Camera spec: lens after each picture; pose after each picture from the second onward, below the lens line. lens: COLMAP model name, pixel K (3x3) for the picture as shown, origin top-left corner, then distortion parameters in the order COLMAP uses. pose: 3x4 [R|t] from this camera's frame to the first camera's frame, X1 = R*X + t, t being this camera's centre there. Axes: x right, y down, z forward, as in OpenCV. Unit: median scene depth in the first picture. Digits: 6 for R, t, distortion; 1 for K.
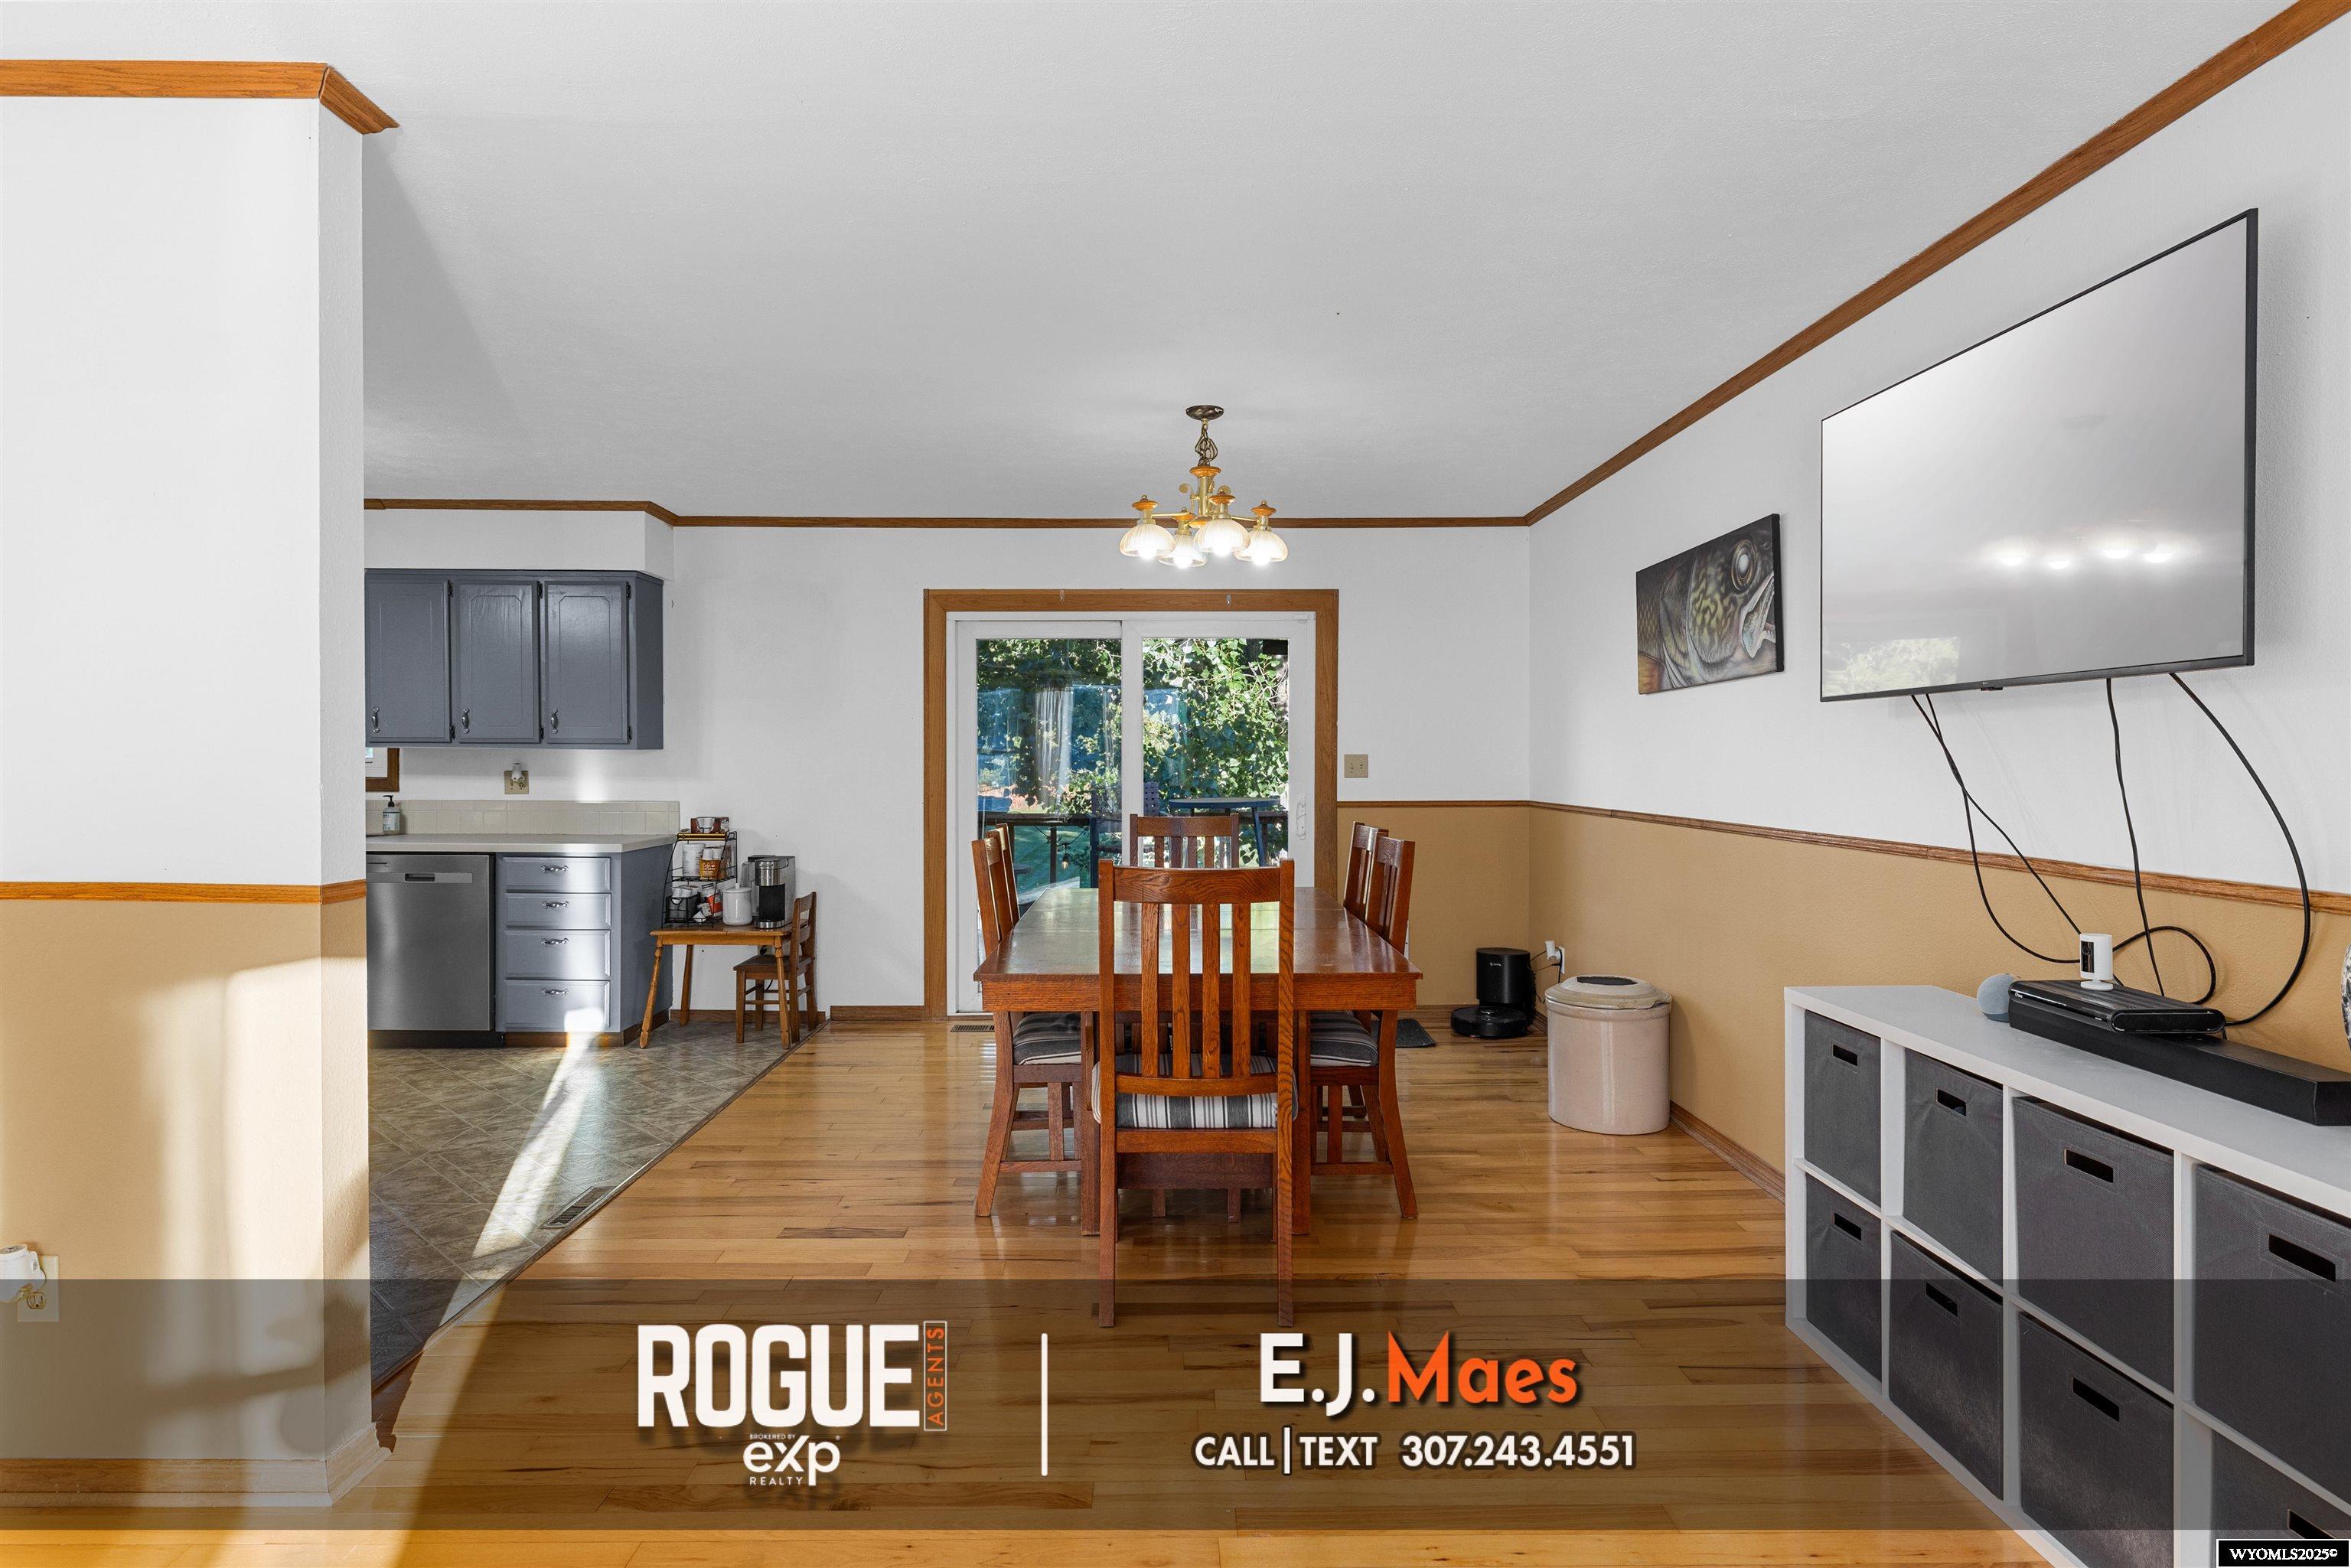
lens RADIAL K [[1259.3, 0, 1146.9], [0, 1259.3, 773.5], [0, 0, 1]] dist [0.000675, 0.000180]
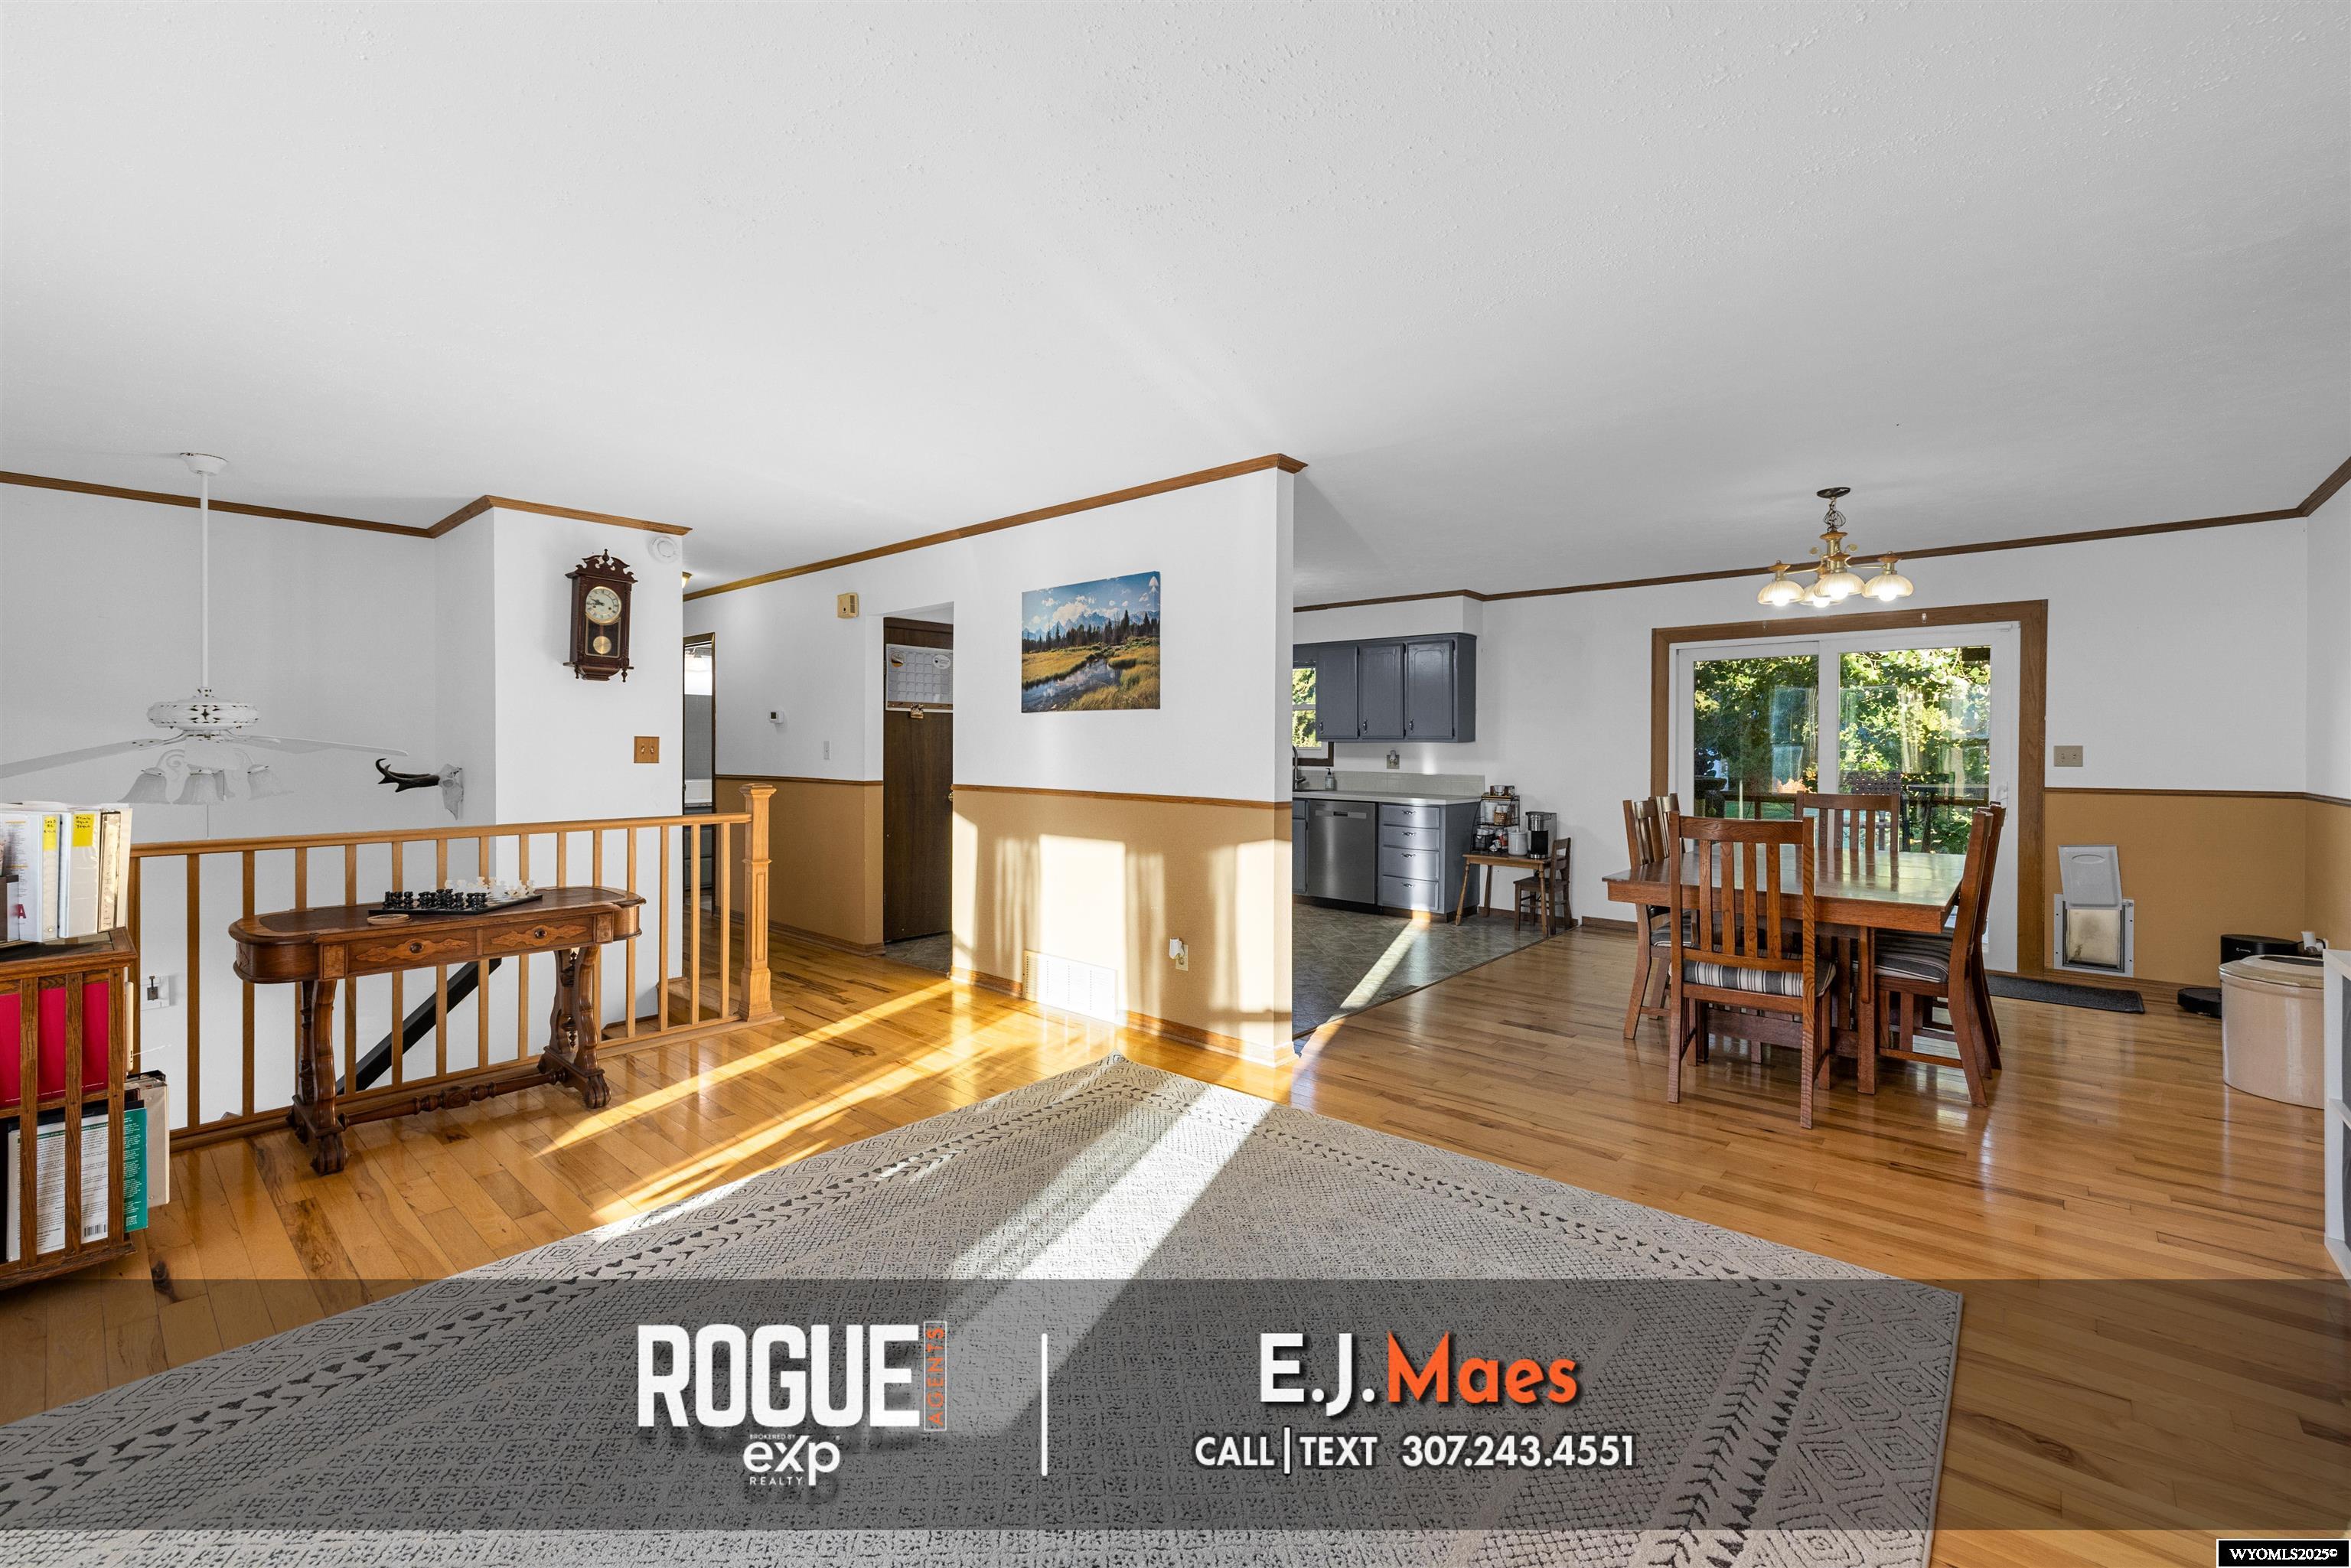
lens RADIAL K [[986.5, 0, 1168.3], [0, 986.5, 766.8], [0, 0, 1]] dist [0.002161, -0.000154]
pose [[0.742336, 0.015114, -0.669858, 0.170638], [-0.009616, 0.999883, 0.011904, 0.000751], [0.669959, -0.002395, 0.742394, -0.193776]]
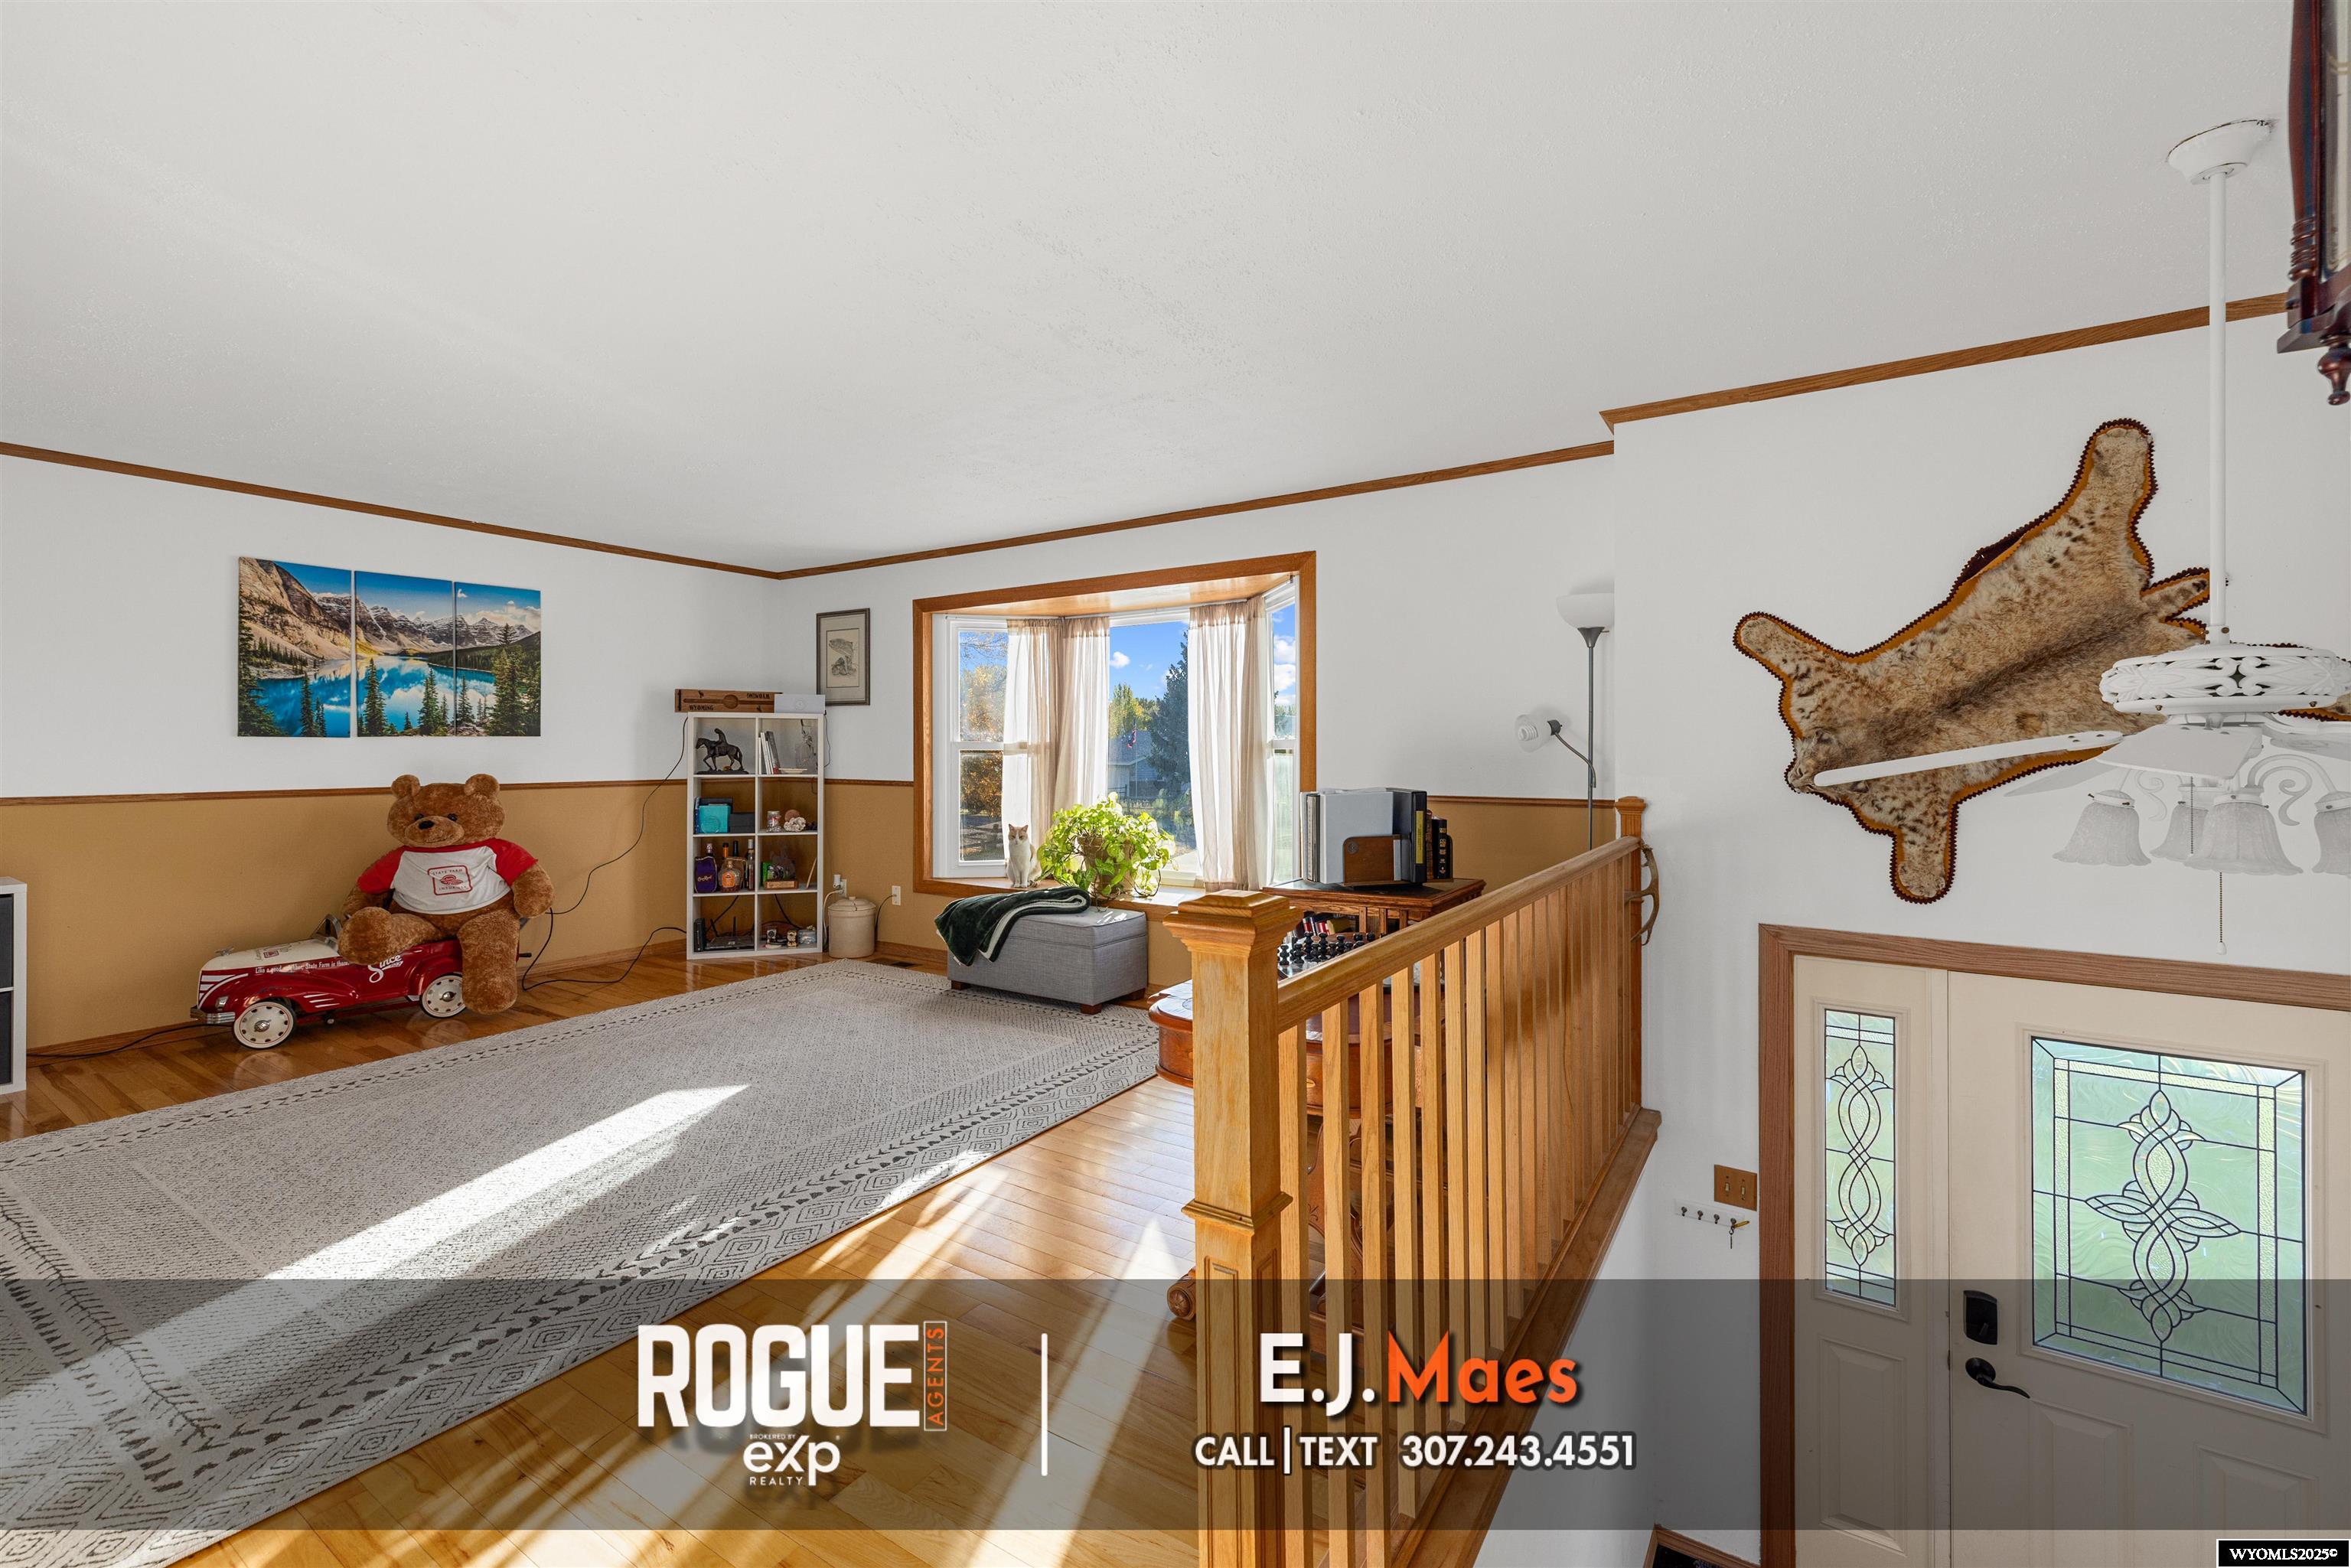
lens RADIAL K [[986.5, 0, 1168.3], [0, 986.5, 766.8], [0, 0, 1]] dist [0.002161, -0.000154]
pose [[-0.830863, -0.009702, 0.556392, -0.693132], [0.007422, 0.999566, 0.028513, -0.003755], [-0.556427, 0.027820, -0.830430, 0.336295]]
